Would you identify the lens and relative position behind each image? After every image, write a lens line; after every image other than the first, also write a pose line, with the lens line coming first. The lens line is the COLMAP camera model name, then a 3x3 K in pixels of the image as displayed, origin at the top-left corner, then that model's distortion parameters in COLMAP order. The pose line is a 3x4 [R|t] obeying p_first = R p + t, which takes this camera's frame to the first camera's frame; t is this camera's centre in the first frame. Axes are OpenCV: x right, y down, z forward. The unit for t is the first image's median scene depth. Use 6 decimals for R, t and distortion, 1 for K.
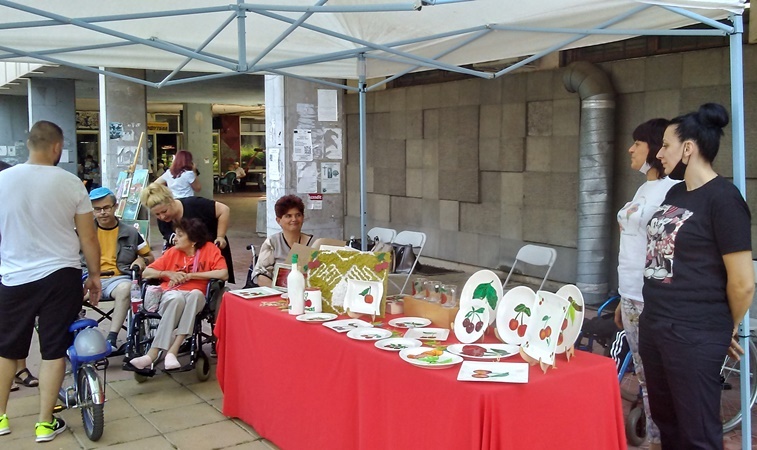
lens RADIAL K [[783.6, 0, 378.9], [0, 783.6, 231.9], [0, 0, 1]] dist [0.025183, 0.000000]
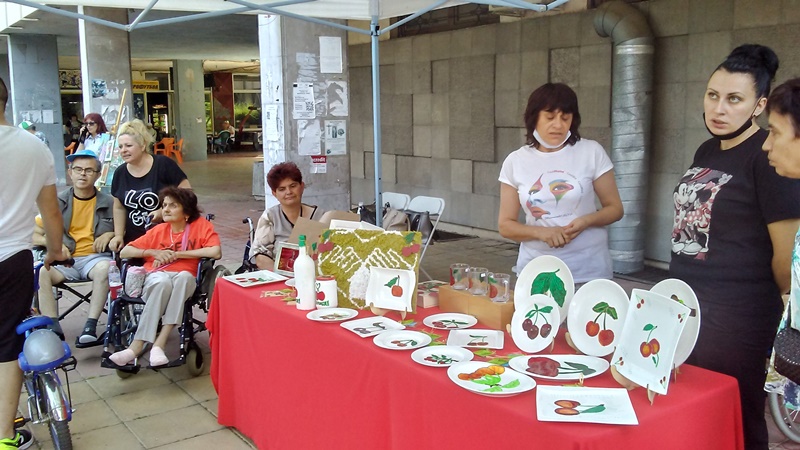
lens RADIAL K [[784.4, 0, 383.8], [0, 784.4, 232.3], [0, 0, 1]] dist [0.033670, 0.000000]
pose [[0.999835, -0.015347, 0.009681, -0.017525], [0.014795, 0.998389, 0.054774, -0.009696], [-0.010506, -0.054622, 0.998452, 0.107090]]
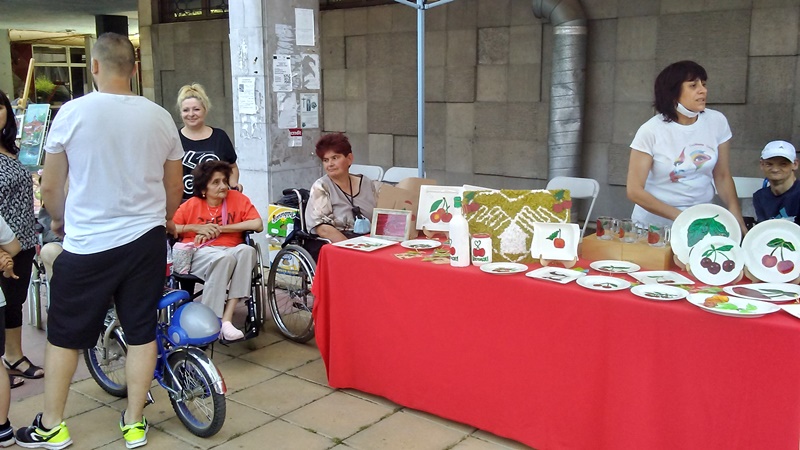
lens RADIAL K [[784.4, 0, 405.2], [0, 784.4, 236.6], [0, 0, 1]] dist [0.033670, 0.000000]
pose [[0.958240, -0.060523, 0.279487, -0.224385], [0.035730, 0.995027, 0.092972, -0.005481], [-0.283725, -0.079104, 0.955637, 0.106727]]
